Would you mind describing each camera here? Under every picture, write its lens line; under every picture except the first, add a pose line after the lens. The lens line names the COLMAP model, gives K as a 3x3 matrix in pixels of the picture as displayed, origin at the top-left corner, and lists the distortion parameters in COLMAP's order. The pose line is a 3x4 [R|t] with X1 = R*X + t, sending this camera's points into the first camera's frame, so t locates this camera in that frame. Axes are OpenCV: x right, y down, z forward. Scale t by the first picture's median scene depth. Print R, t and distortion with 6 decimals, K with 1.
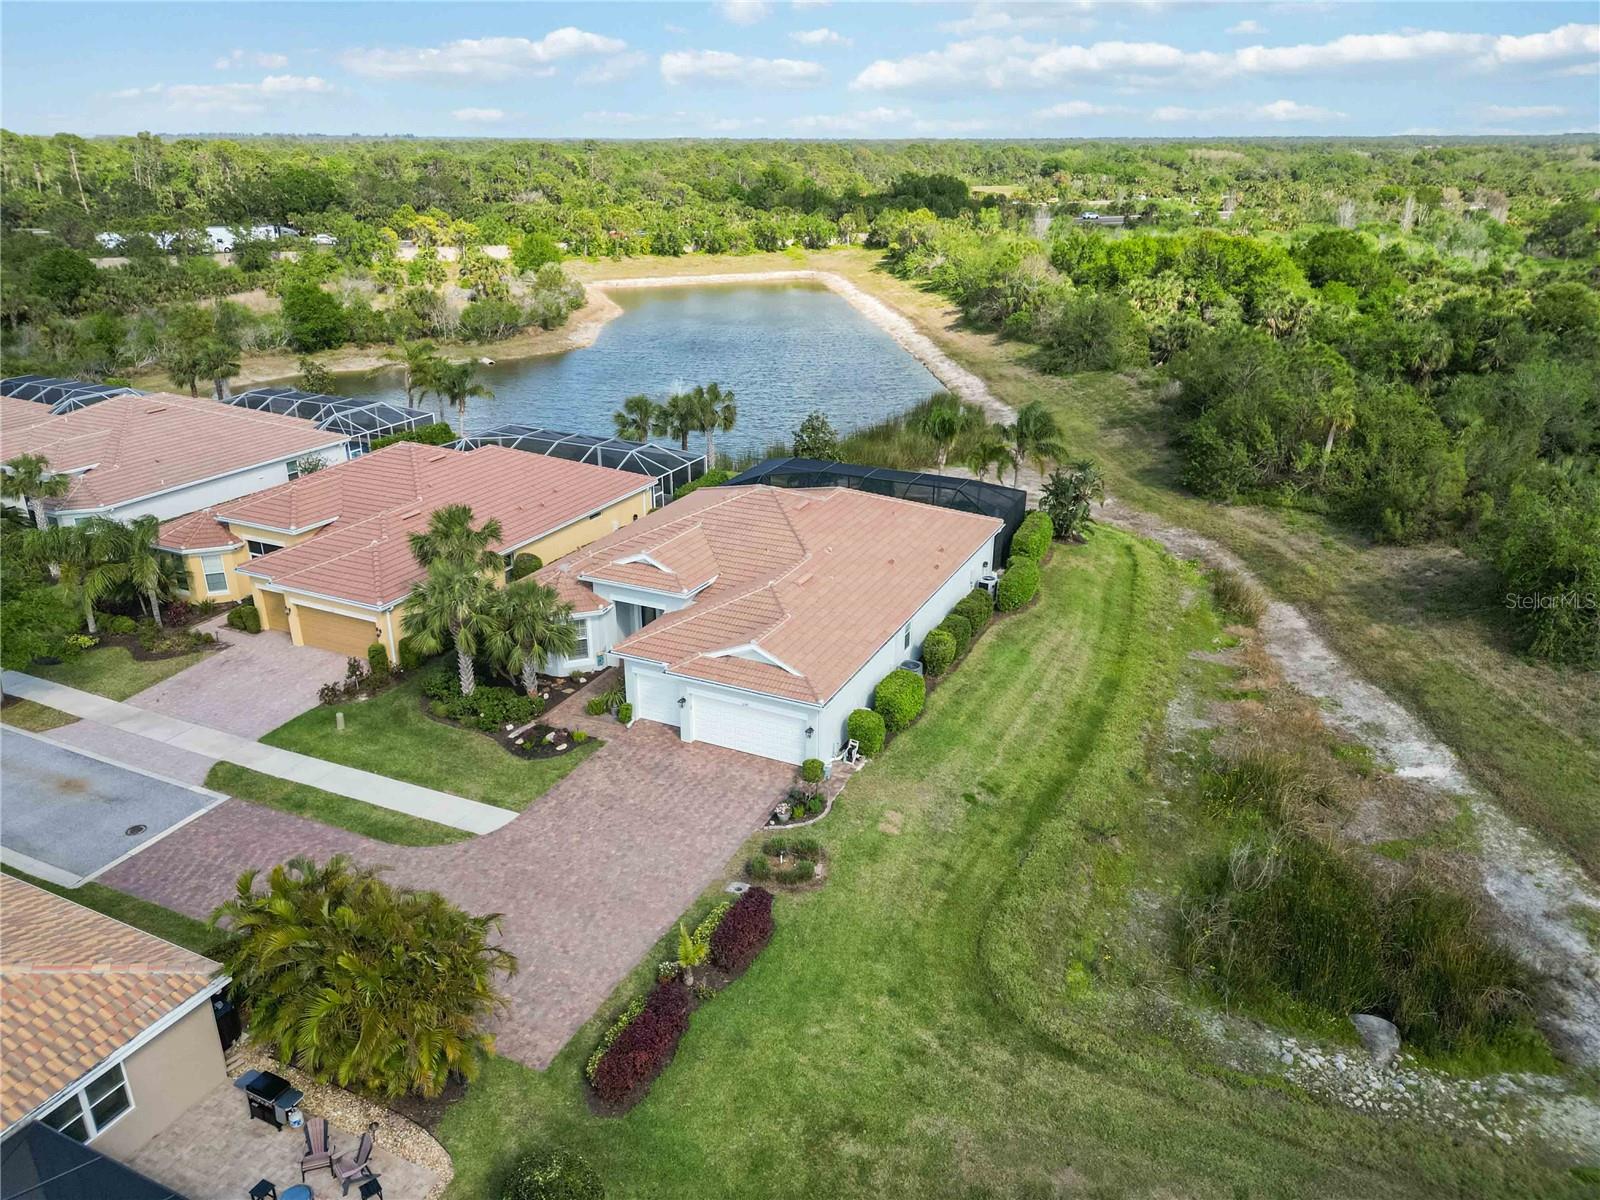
lens RADIAL K [[1112.3, 0, 804.3], [0, 1112.3, 592.1], [0, 0, 1]] dist [0.059181, -0.050895]
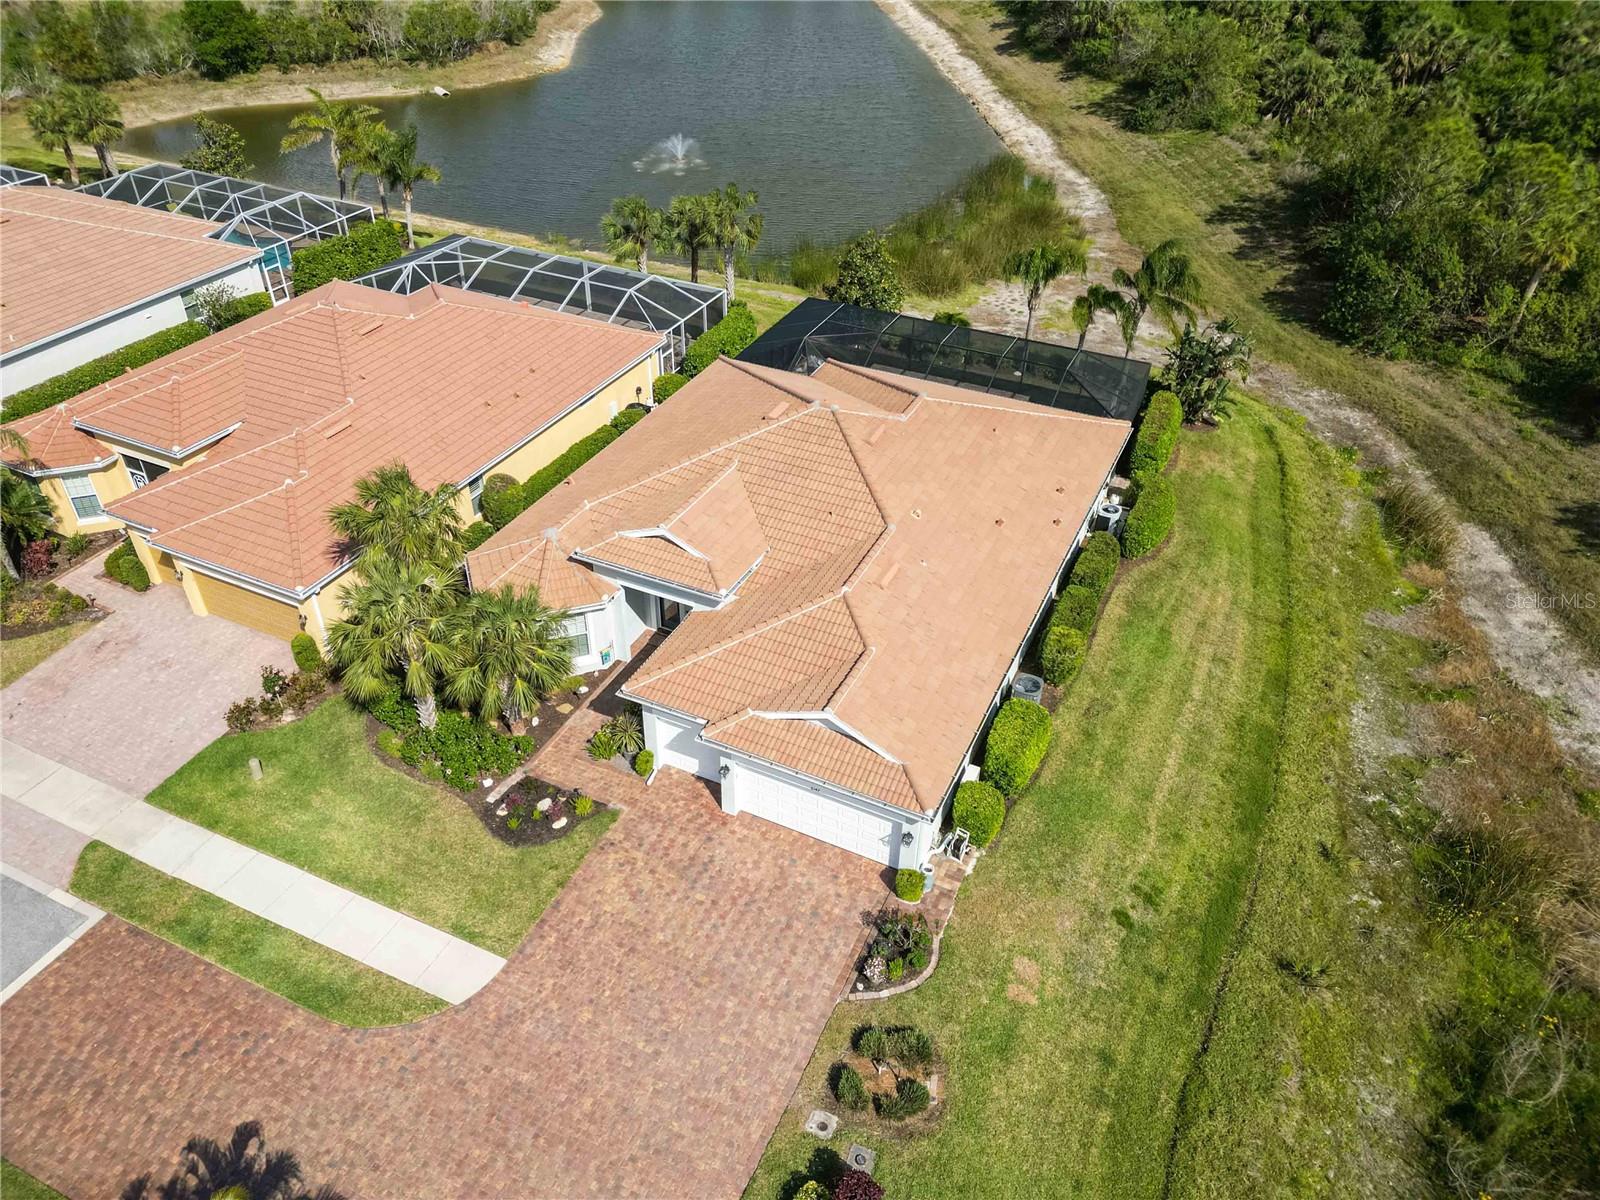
lens RADIAL K [[1112.3, 0, 803.7], [0, 1112.3, 597.3], [0, 0, 1]] dist [0.059181, -0.050895]
pose [[0.999889, 0.011036, 0.009990, -0.056355], [-0.013227, 0.966568, 0.256069, -0.163965], [-0.006830, -0.256173, 0.966607, 0.277263]]
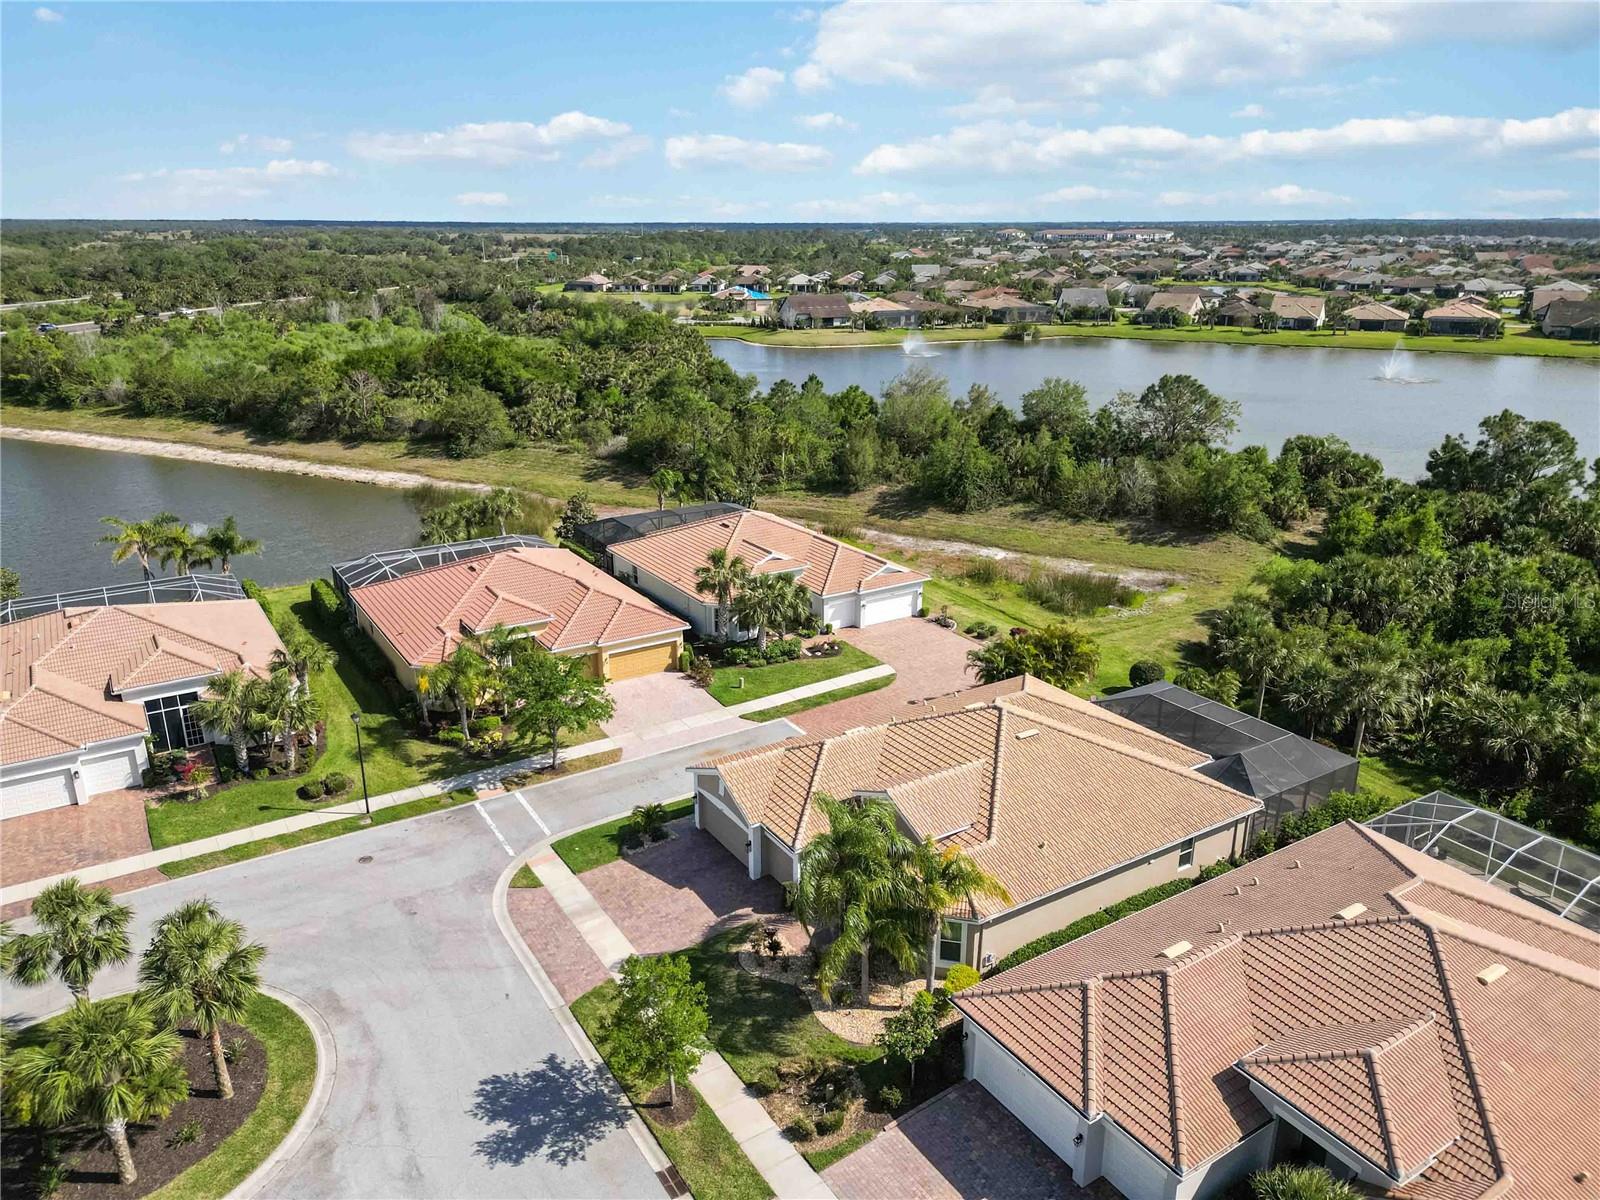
lens RADIAL K [[1112.3, 0, 789.5], [0, 1112.3, 599.9], [0, 0, 1]] dist [0.059181, -0.050895]
pose [[0.537234, -0.270299, 0.798948, -1.457604], [0.316617, 0.942612, 0.106002, -0.134301], [-0.781750, 0.196012, 0.591985, -0.047837]]
